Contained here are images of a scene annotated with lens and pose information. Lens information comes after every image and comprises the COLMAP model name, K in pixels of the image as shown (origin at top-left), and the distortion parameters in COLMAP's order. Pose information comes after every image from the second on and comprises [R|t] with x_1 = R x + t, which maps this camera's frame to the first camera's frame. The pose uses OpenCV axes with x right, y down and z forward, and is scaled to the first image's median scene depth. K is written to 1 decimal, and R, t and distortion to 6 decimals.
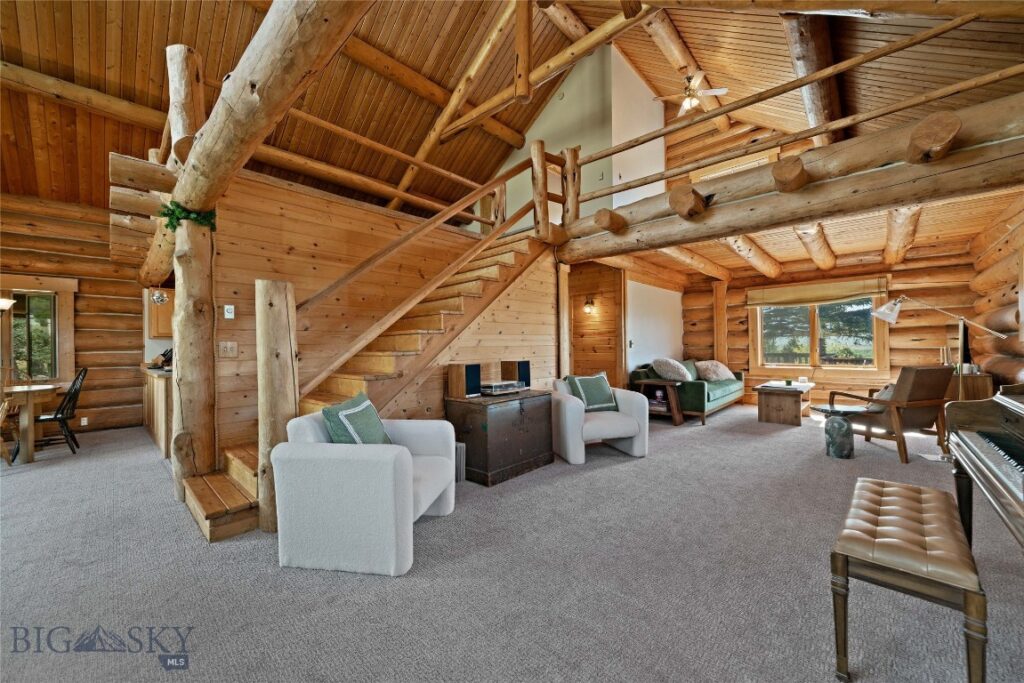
lens RADIAL K [[381.3, 0, 514.5], [0, 381.3, 343.1], [0, 0, 1]] dist [-0.001482, 0.000005]
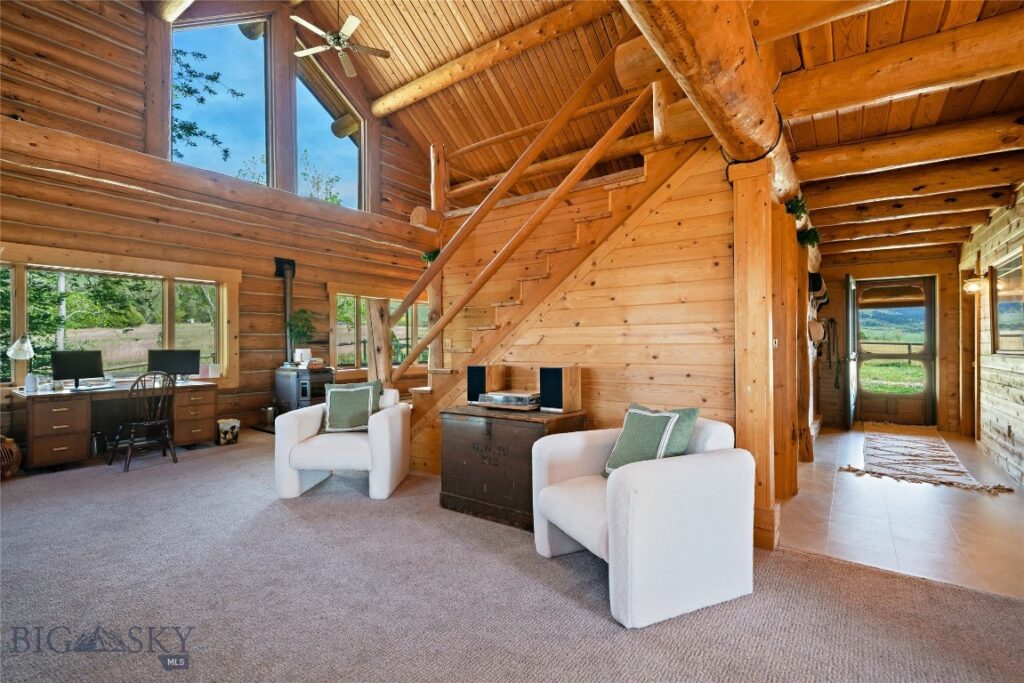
lens RADIAL K [[483.7, 0, 511.1], [0, 483.7, 343.7], [0, 0, 1]] dist [0.001845, 0.000317]
pose [[0.106951, 0.007823, -0.994234, 1.513430], [0.007902, 0.999931, 0.008718, -0.002885], [0.994233, -0.008789, 0.106882, 1.520519]]
